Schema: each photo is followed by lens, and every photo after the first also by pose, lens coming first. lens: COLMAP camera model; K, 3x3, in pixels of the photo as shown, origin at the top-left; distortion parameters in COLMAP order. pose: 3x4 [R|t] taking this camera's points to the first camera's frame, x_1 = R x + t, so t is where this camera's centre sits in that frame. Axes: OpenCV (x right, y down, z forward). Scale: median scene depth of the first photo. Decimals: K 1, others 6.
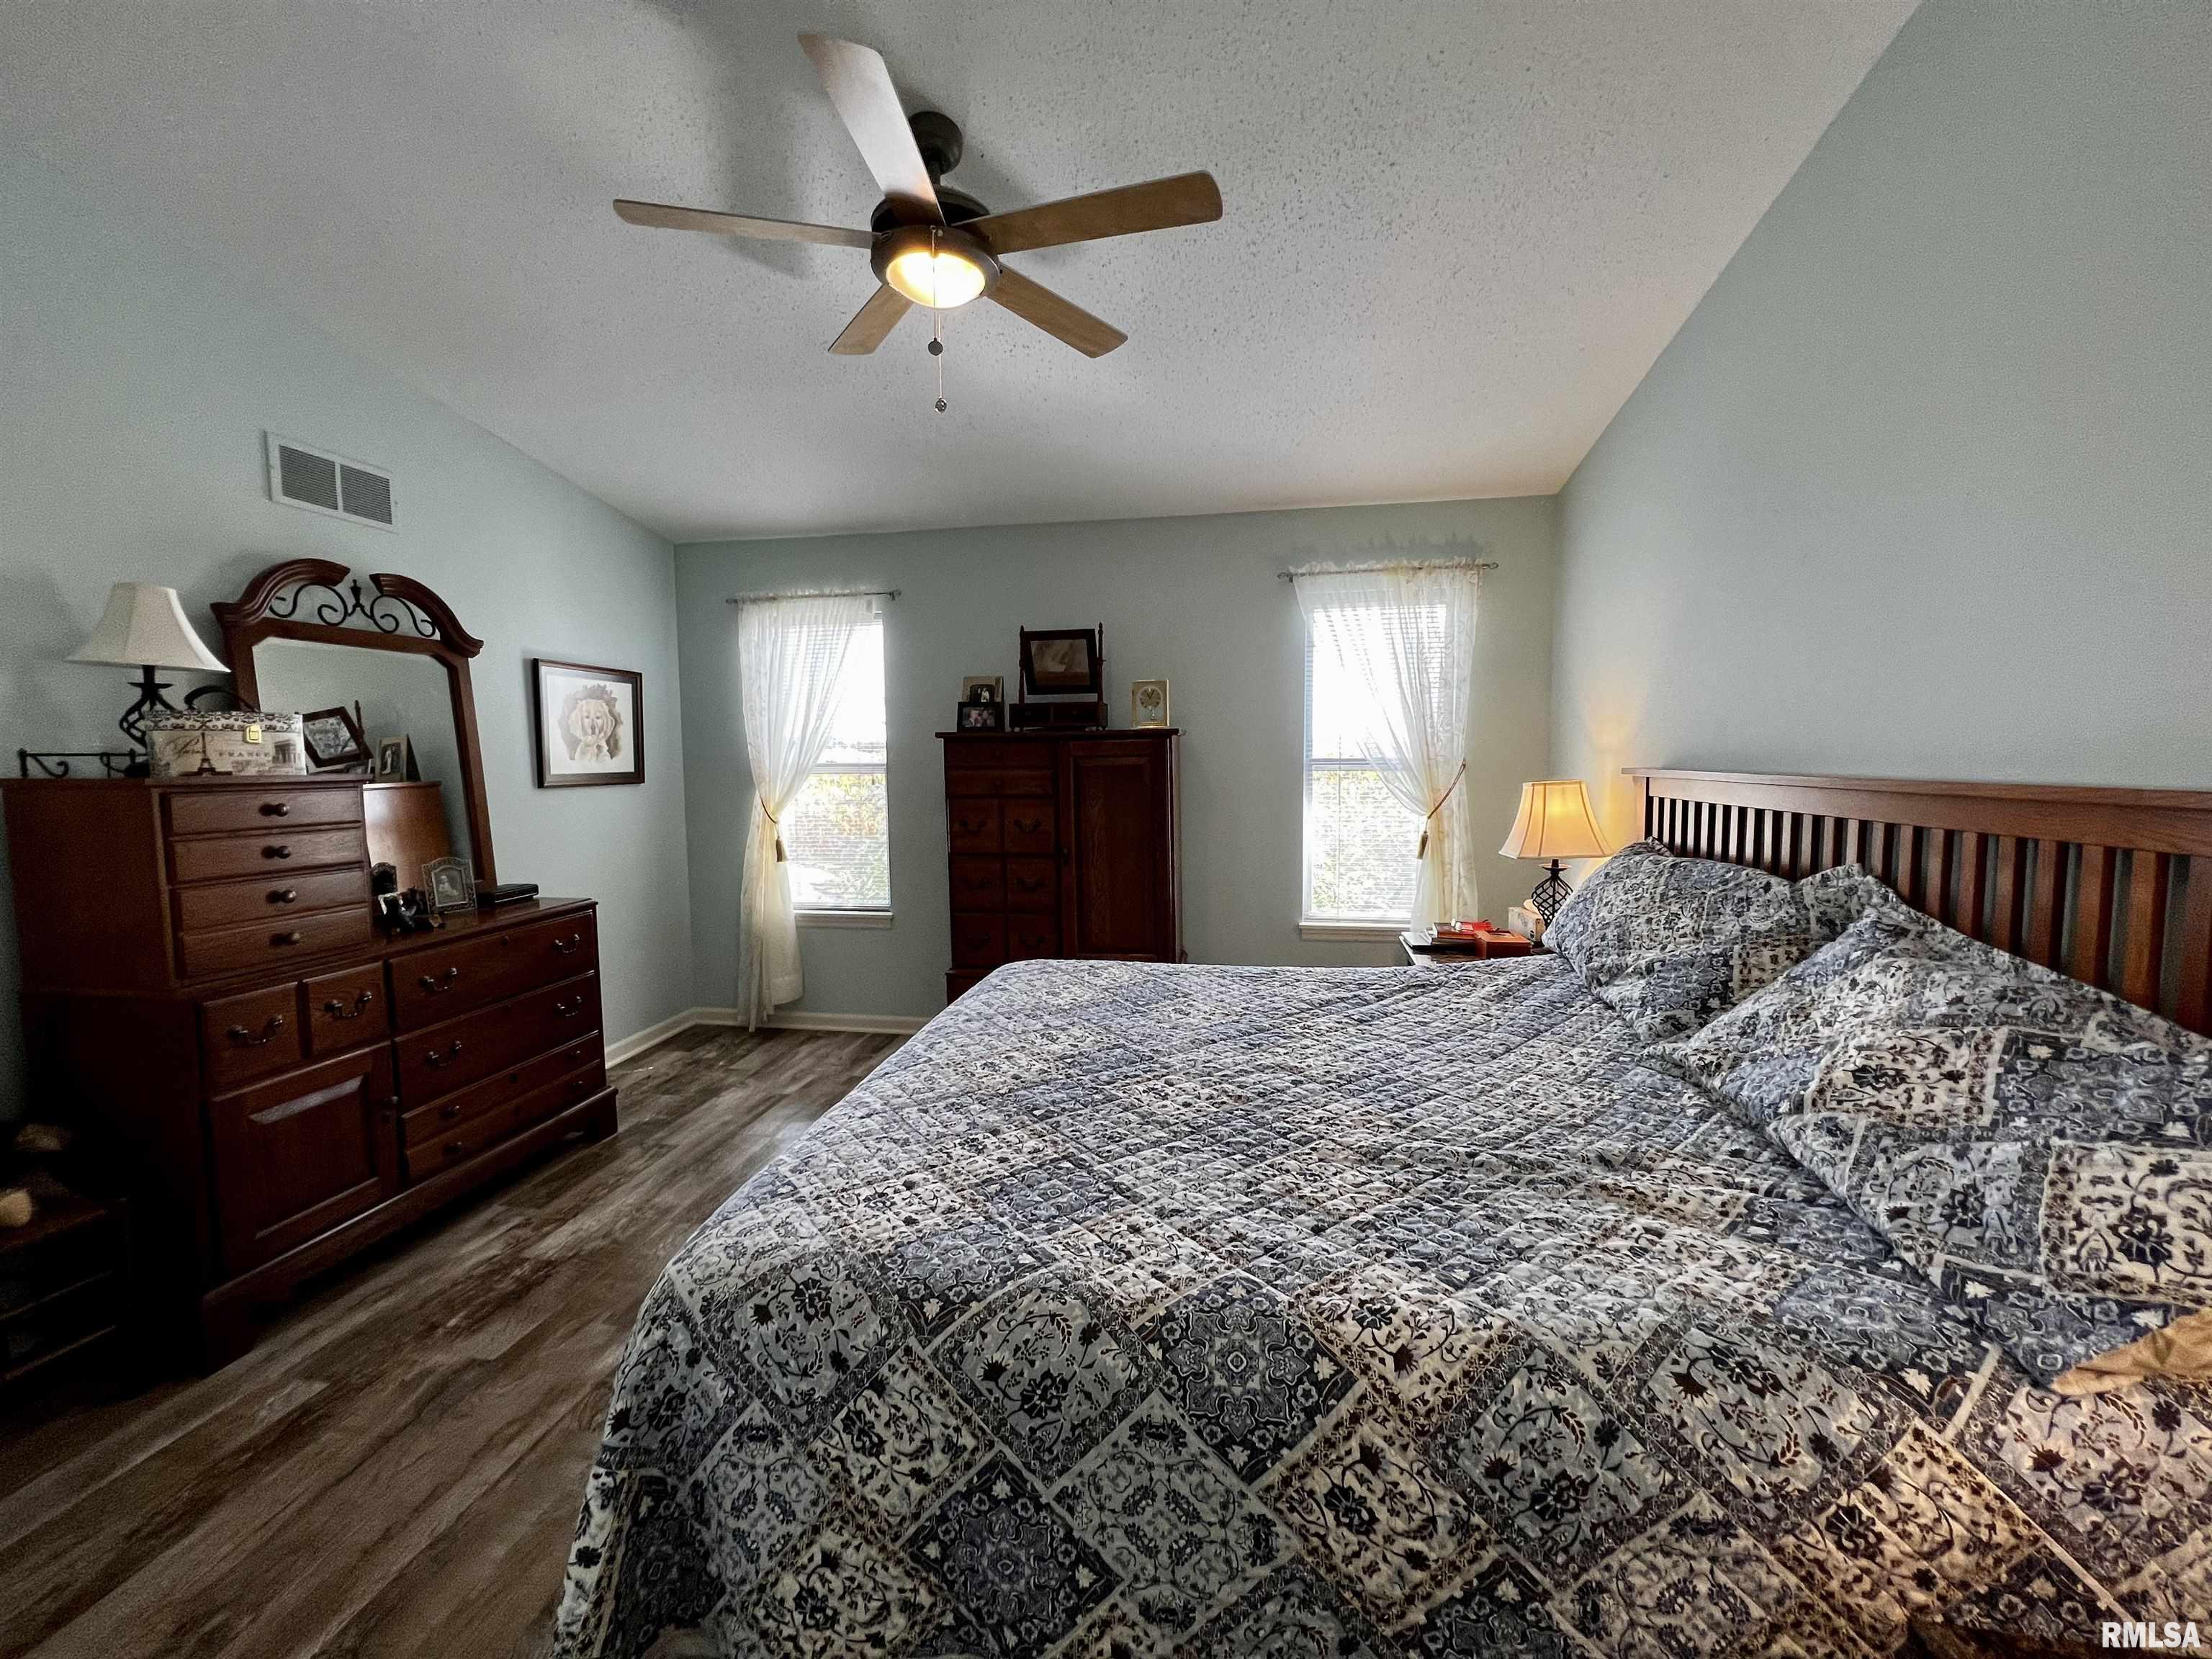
lens RADIAL K [[881.5, 0, 1102.6], [0, 881.5, 829.9], [0, 0, 1]] dist [-0.002189, 0.000819]
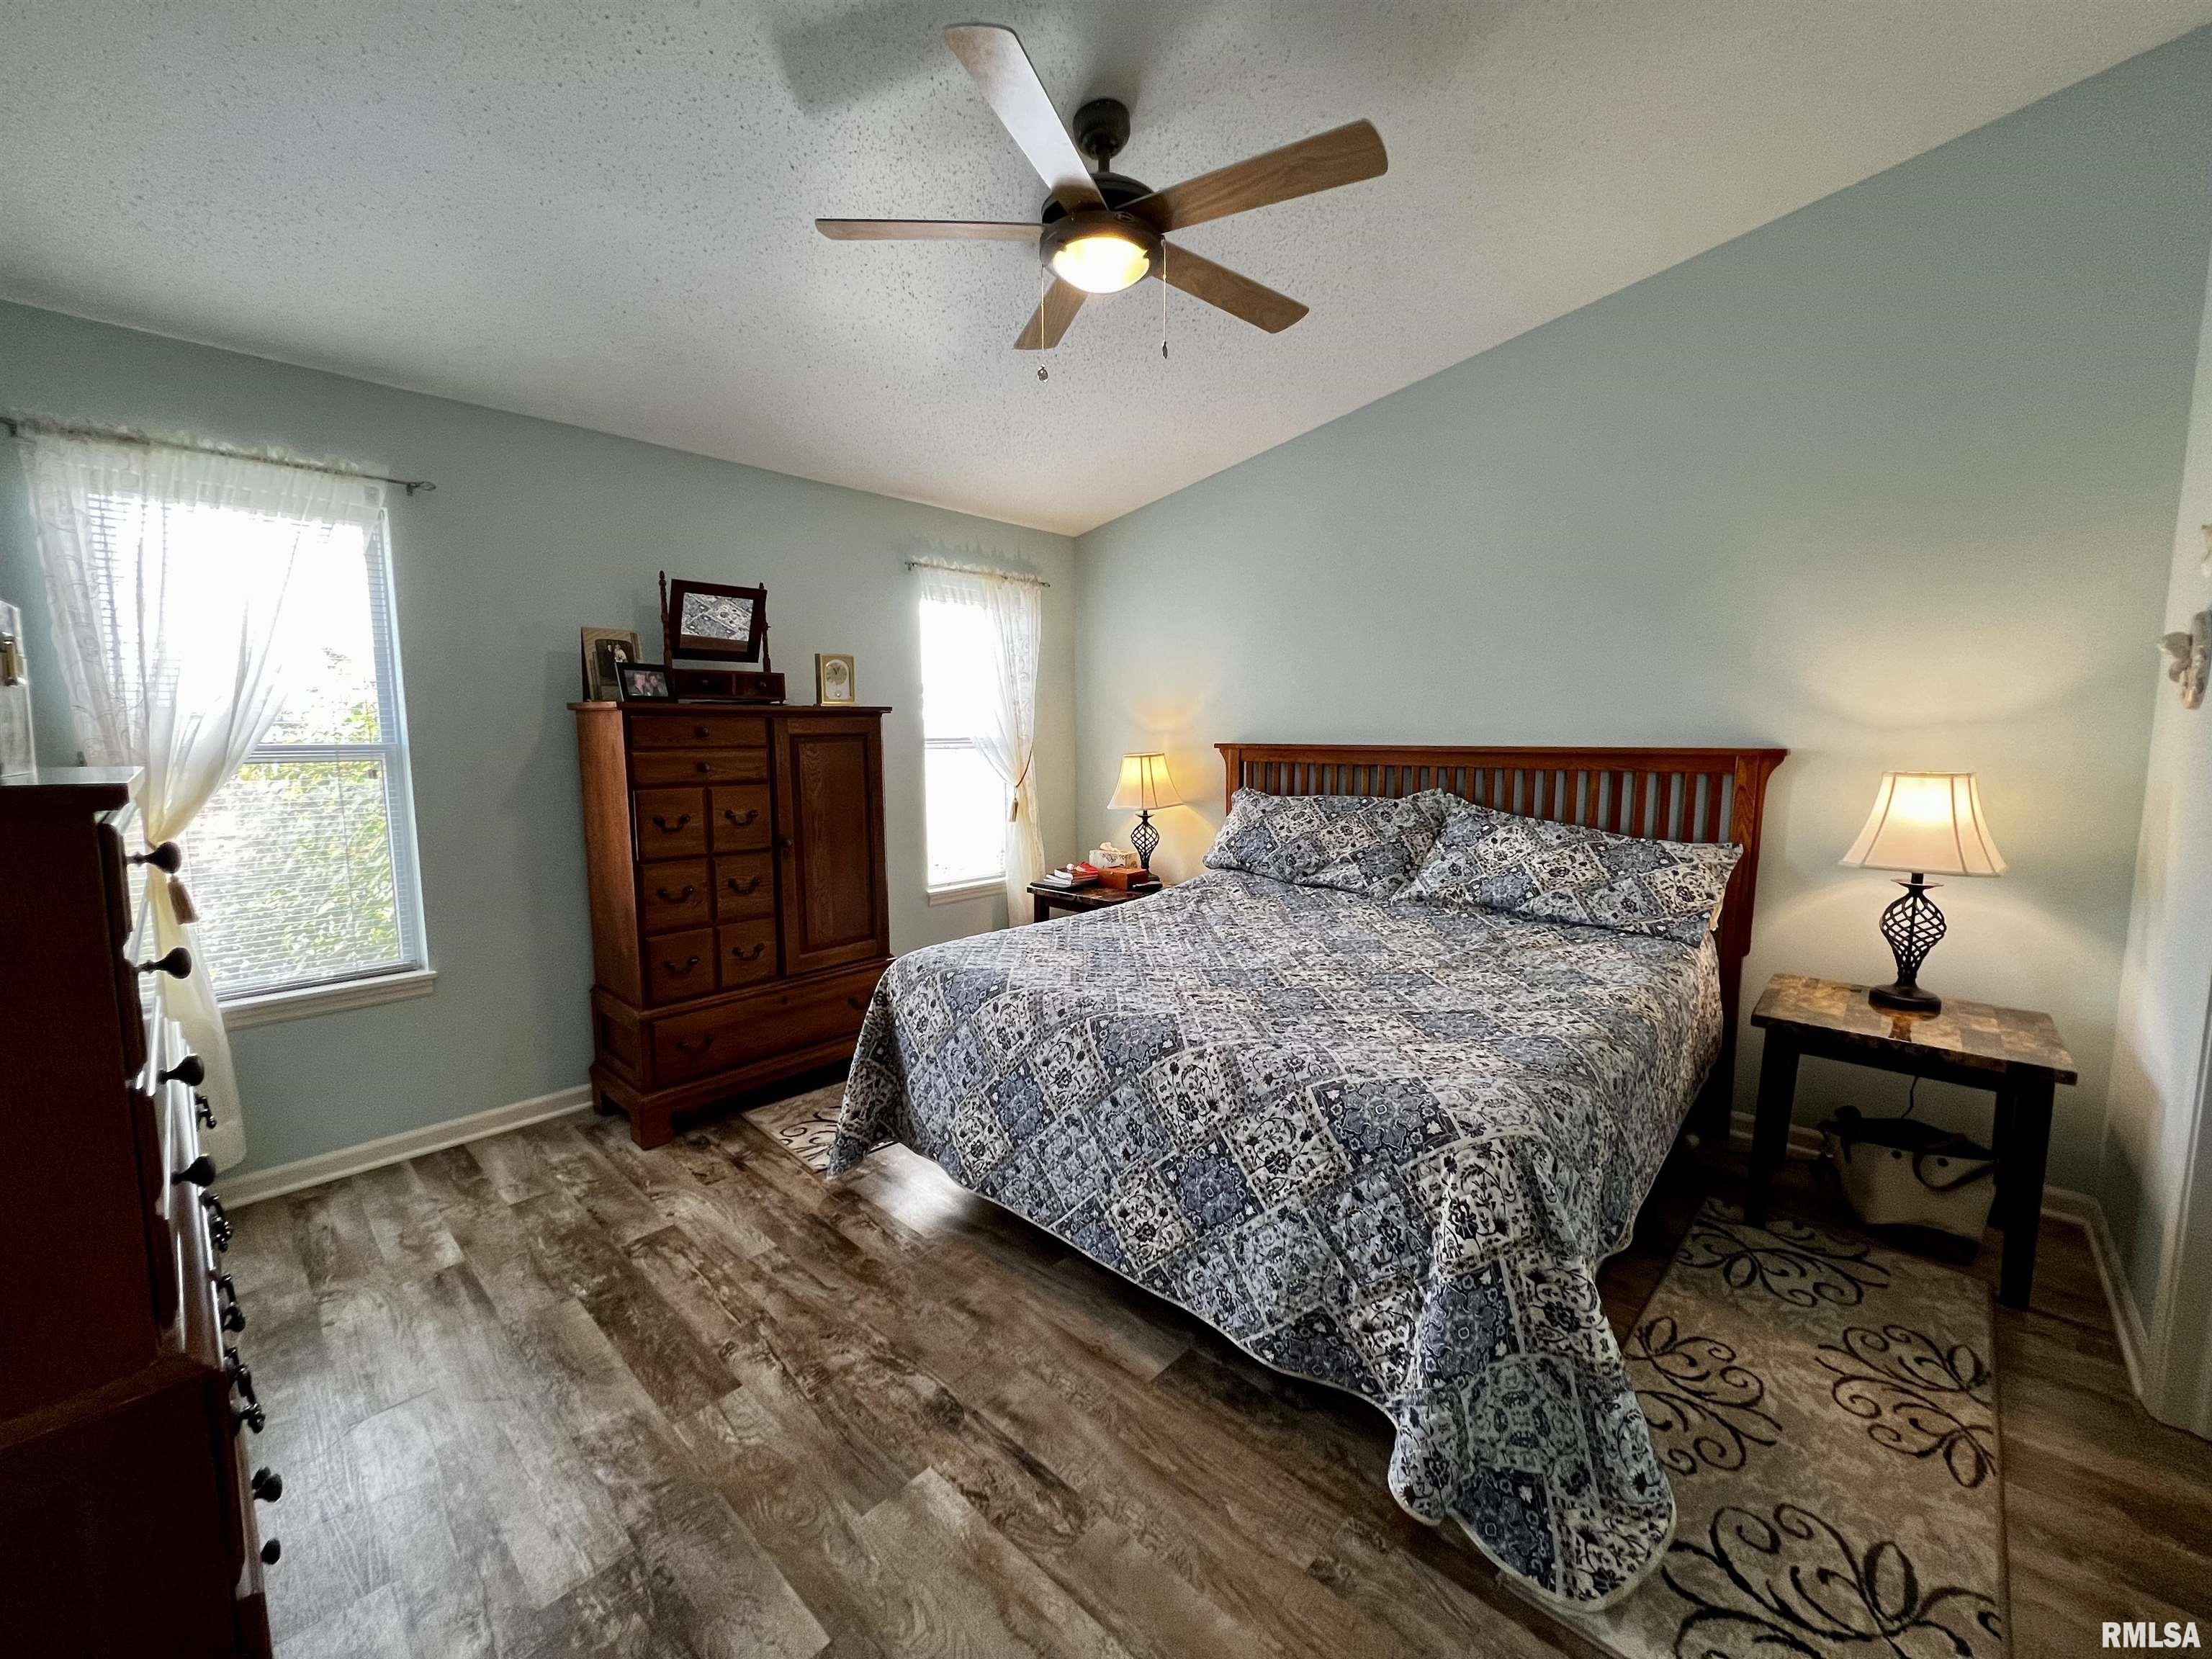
lens RADIAL K [[881.5, 0, 1107.9], [0, 881.5, 825.1], [0, 0, 1]] dist [-0.002189, 0.000819]
pose [[0.547621, -0.081802, 0.832718, -0.596572], [0.068120, 0.996265, 0.053070, -0.017423], [-0.833949, 0.027662, 0.551148, 0.243731]]
